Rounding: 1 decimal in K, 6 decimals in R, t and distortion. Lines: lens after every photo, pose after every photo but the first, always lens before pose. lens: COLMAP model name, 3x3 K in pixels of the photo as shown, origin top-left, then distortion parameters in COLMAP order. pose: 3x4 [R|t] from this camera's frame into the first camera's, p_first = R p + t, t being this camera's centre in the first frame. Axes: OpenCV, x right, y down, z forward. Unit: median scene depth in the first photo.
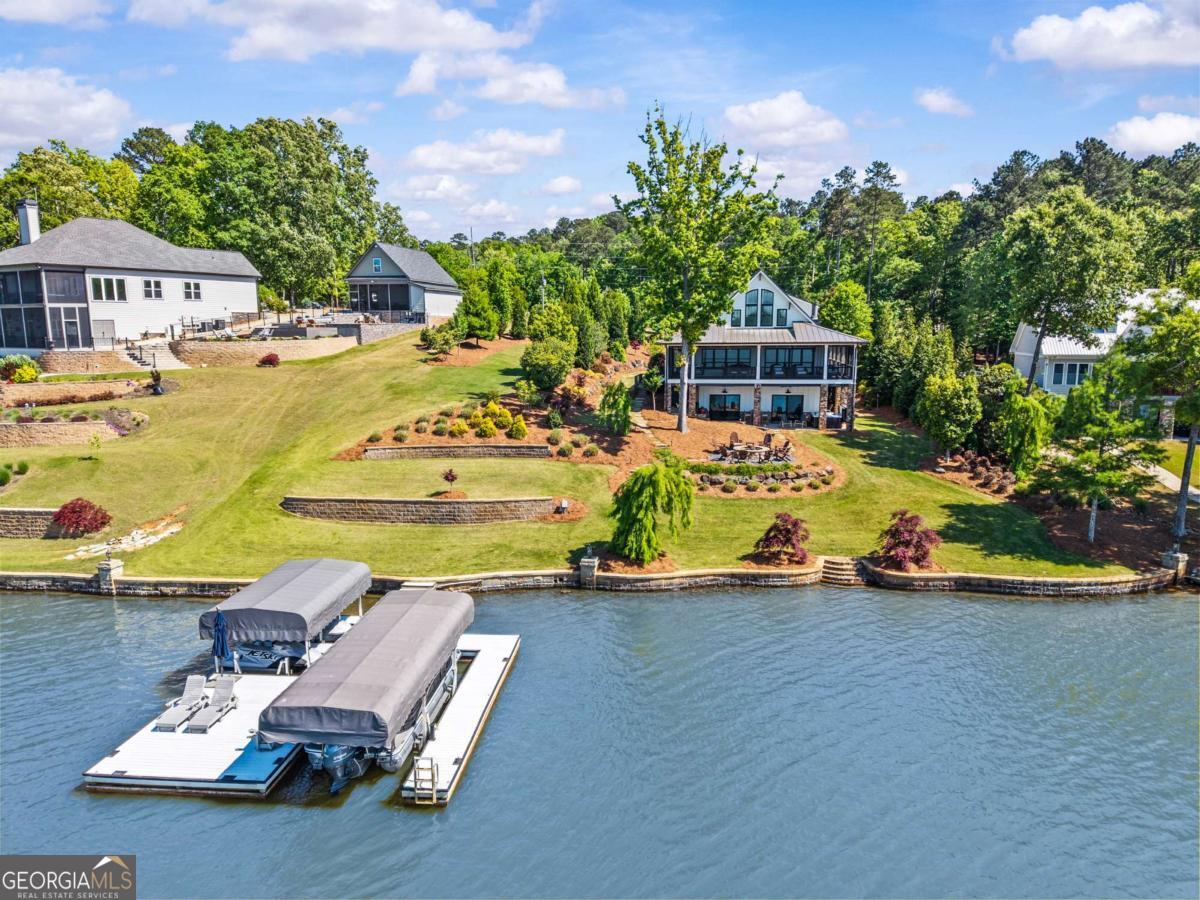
lens RADIAL K [[796.7, 0, 600.0], [0, 796.7, 450.0], [0, 0, 1]] dist [0.027066, -0.017454]
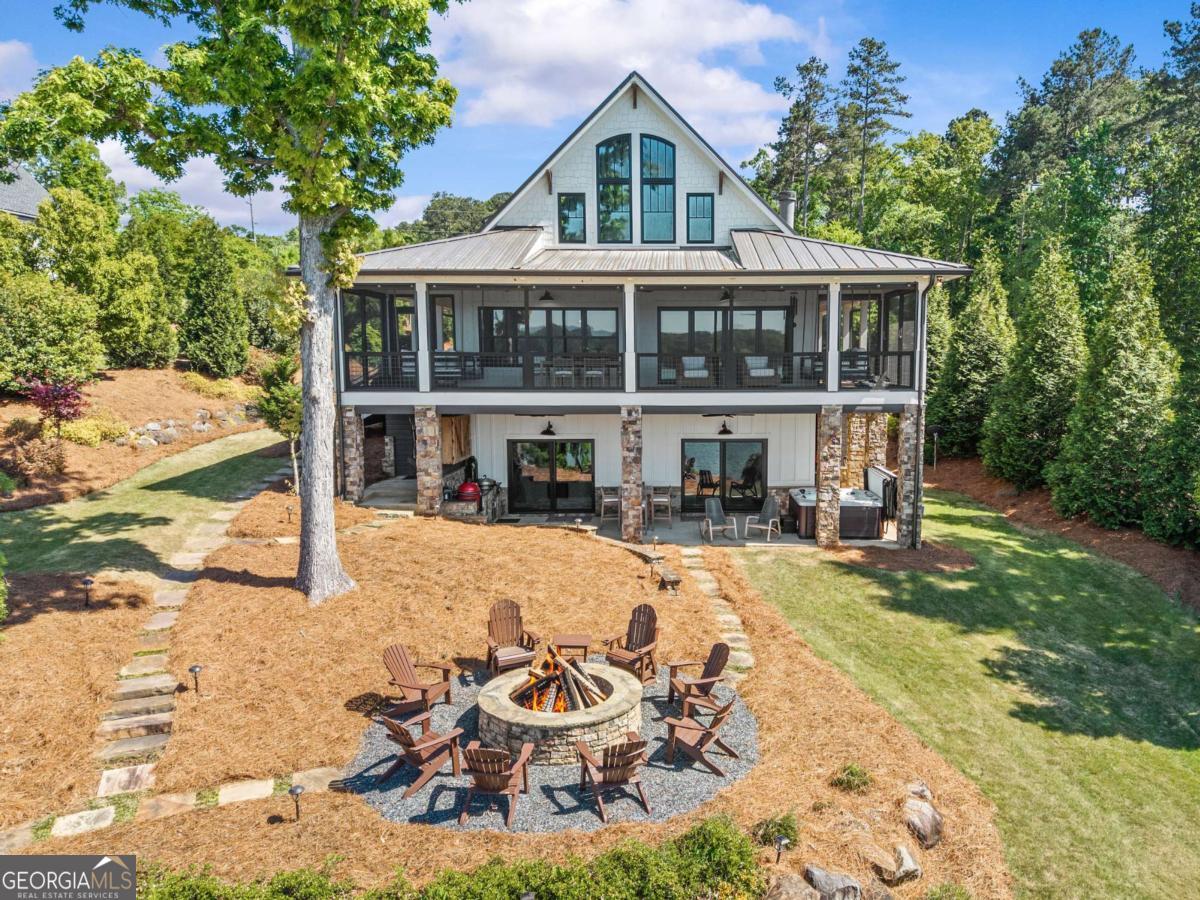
lens RADIAL K [[900.8, 0, 677.2], [0, 900.8, 448.9], [0, 0, 1]] dist [0.033425, -0.031488]
pose [[0.985828, -0.015696, 0.167026, 0.187174], [0.024492, 0.998412, -0.050734, -0.056301], [-0.165964, 0.054106, 0.984646, 0.769587]]
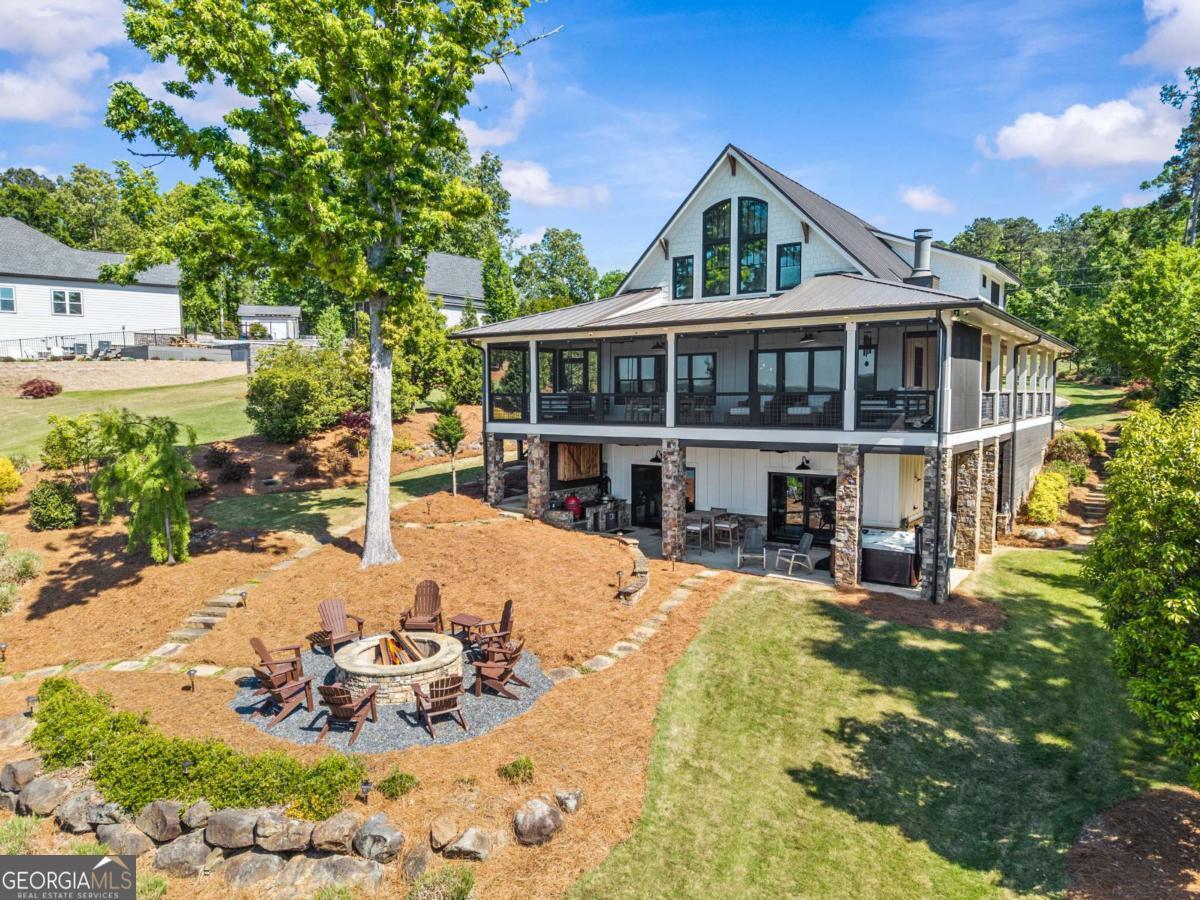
lens RADIAL K [[796.7, 0, 600.0], [0, 796.7, 450.0], [0, 0, 1]] dist [0.027066, -0.017454]
pose [[0.901094, 0.030189, -0.432572, 0.388931], [-0.066909, 0.995306, -0.069917, -0.060178], [0.428431, 0.091945, 0.898884, 0.788480]]
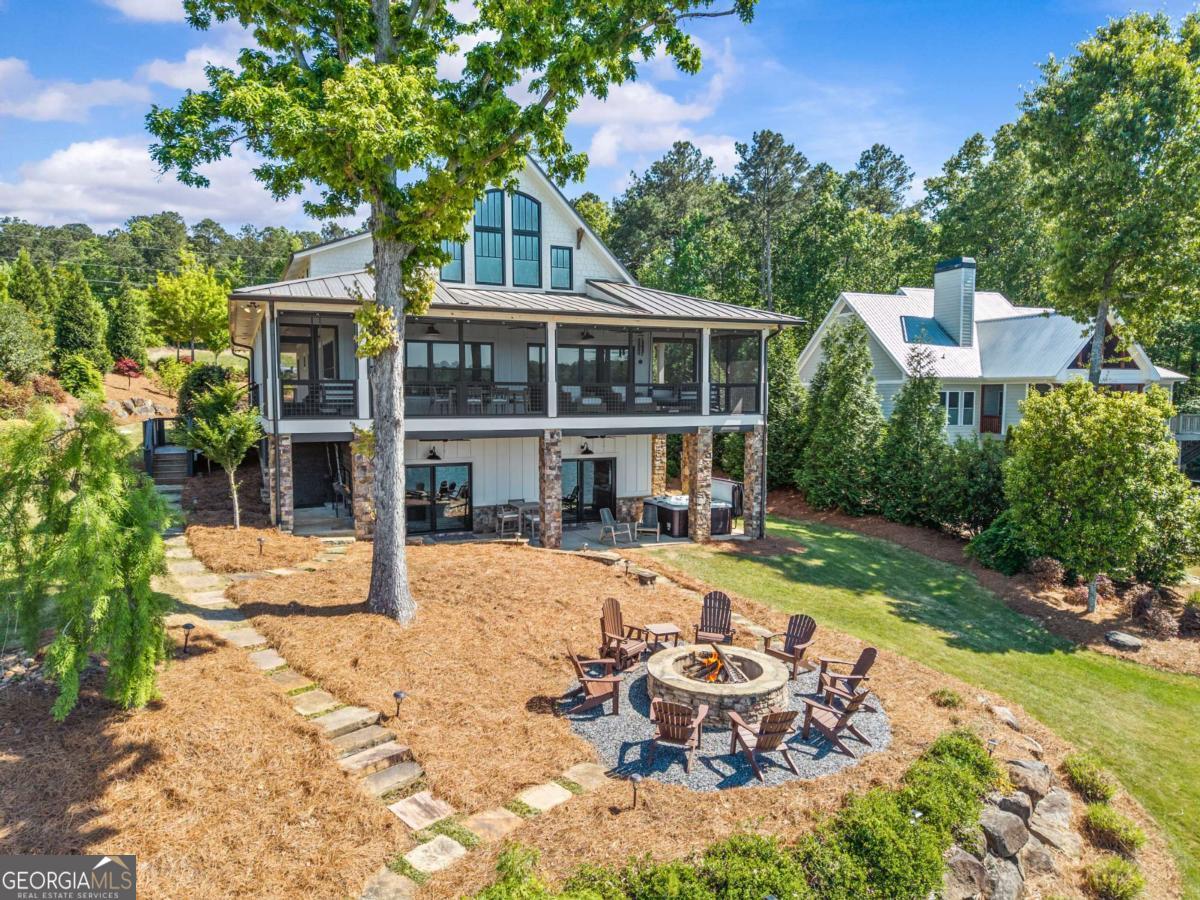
lens RADIAL K [[796.7, 0, 600.0], [0, 796.7, 450.0], [0, 0, 1]] dist [0.027066, -0.017454]
pose [[0.831874, -0.035136, 0.553852, 0.022143], [0.082594, 0.994718, -0.060950, -0.059937], [-0.548784, 0.096448, 0.830382, 0.826224]]
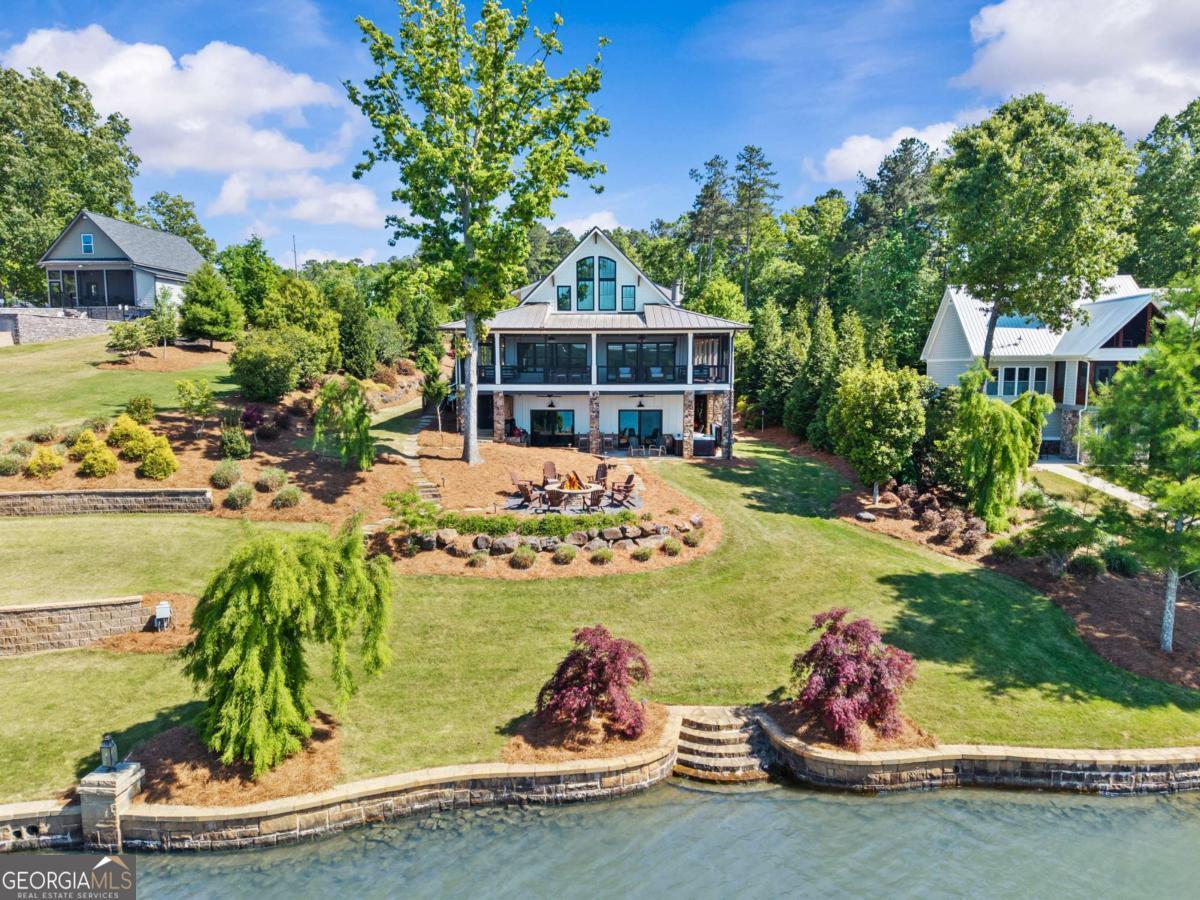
lens RADIAL K [[796.7, 0, 600.0], [0, 796.7, 450.0], [0, 0, 1]] dist [0.027066, -0.017454]
pose [[0.989712, -0.013462, 0.142437, 0.128331], [0.020740, 0.998547, -0.049735, -0.000033], [-0.141560, 0.052177, 0.988554, 0.406240]]
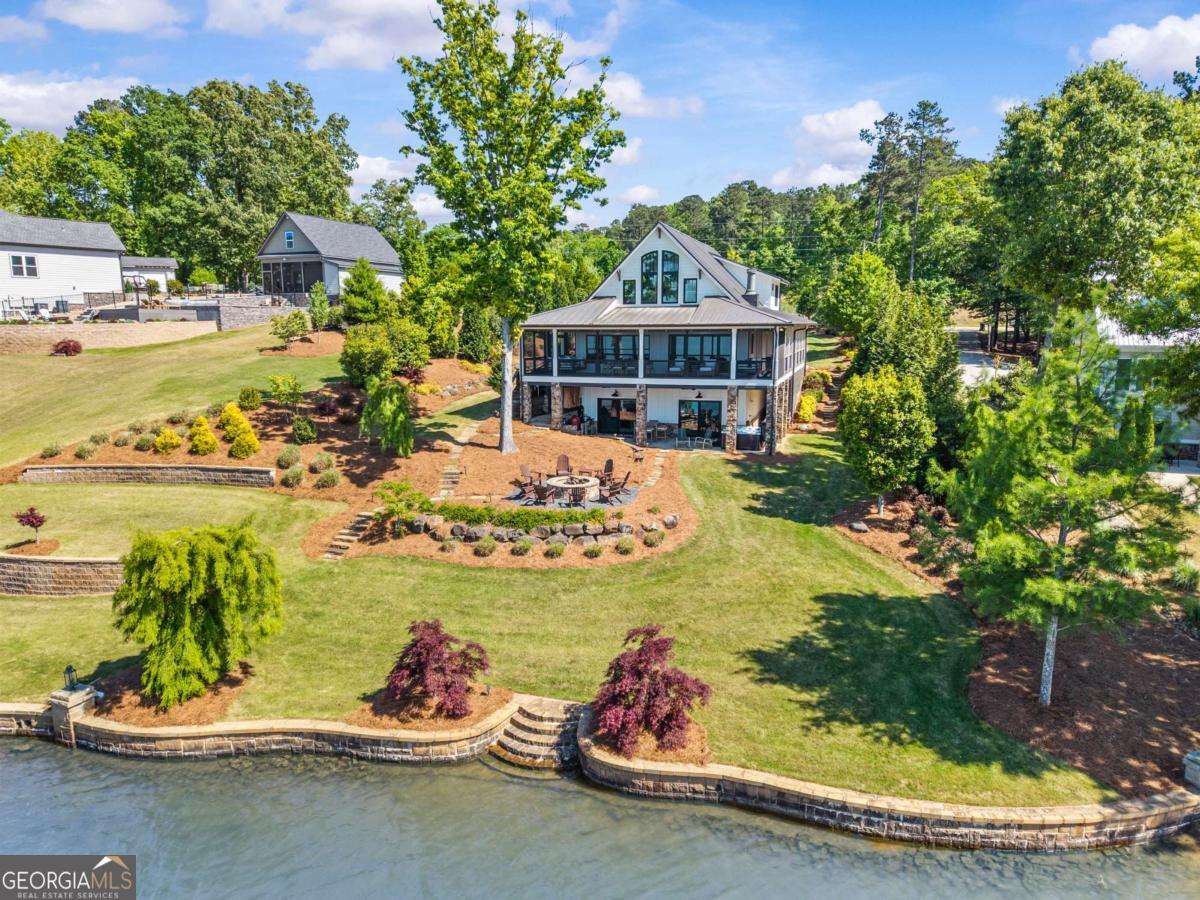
lens RADIAL K [[796.7, 0, 600.0], [0, 796.7, 450.0], [0, 0, 1]] dist [0.027066, -0.017454]
pose [[0.988666, 0.023666, -0.148258, 0.319035], [-0.023237, 0.999719, 0.004627, -0.032624], [0.148325, -0.001129, 0.988938, 0.360174]]
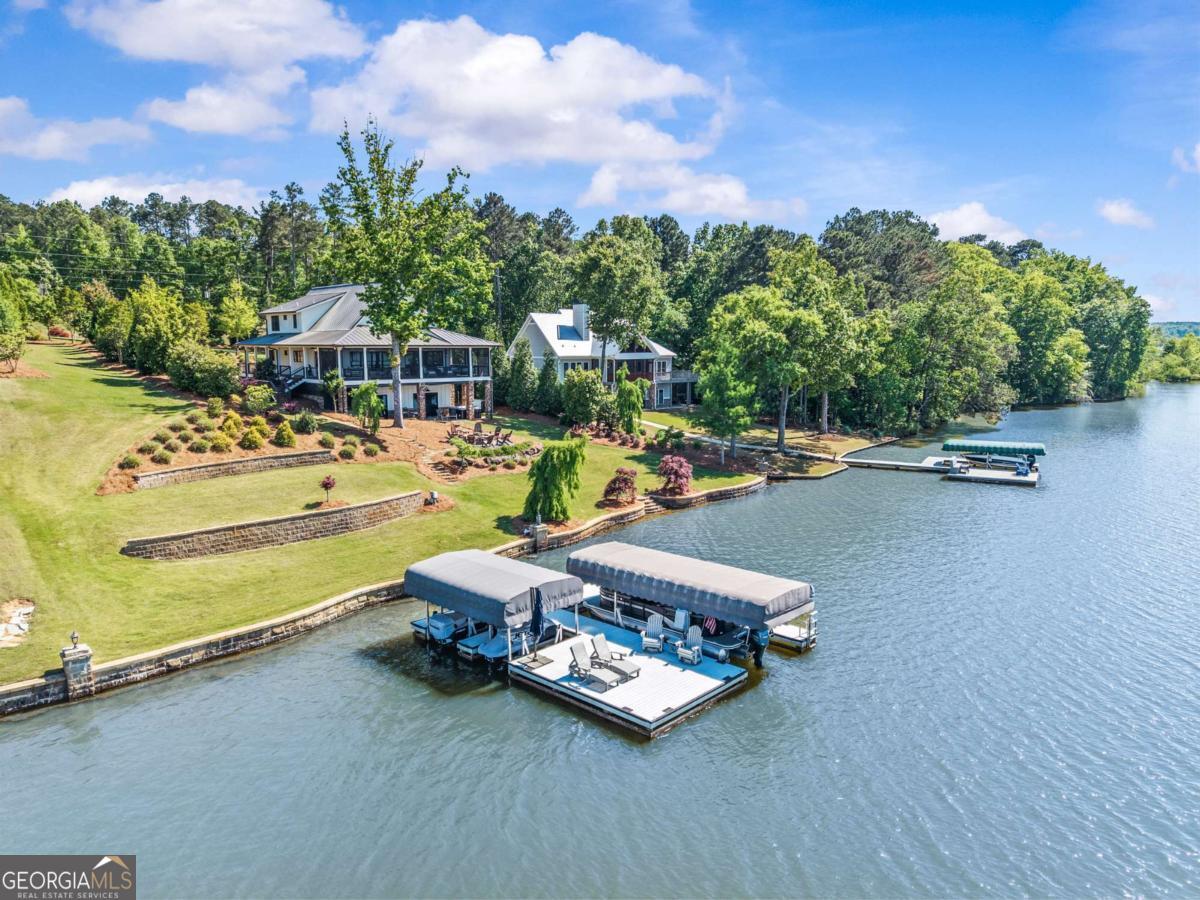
lens RADIAL K [[764.6, 0, 594.6], [0, 764.6, 512.6], [0, 0, 1]] dist [0.002812, -0.000793]
pose [[0.621653, -0.165642, 0.765579, -0.597197], [0.116288, 0.986070, 0.118921, -0.003616], [-0.774613, 0.015100, 0.632256, 0.167870]]
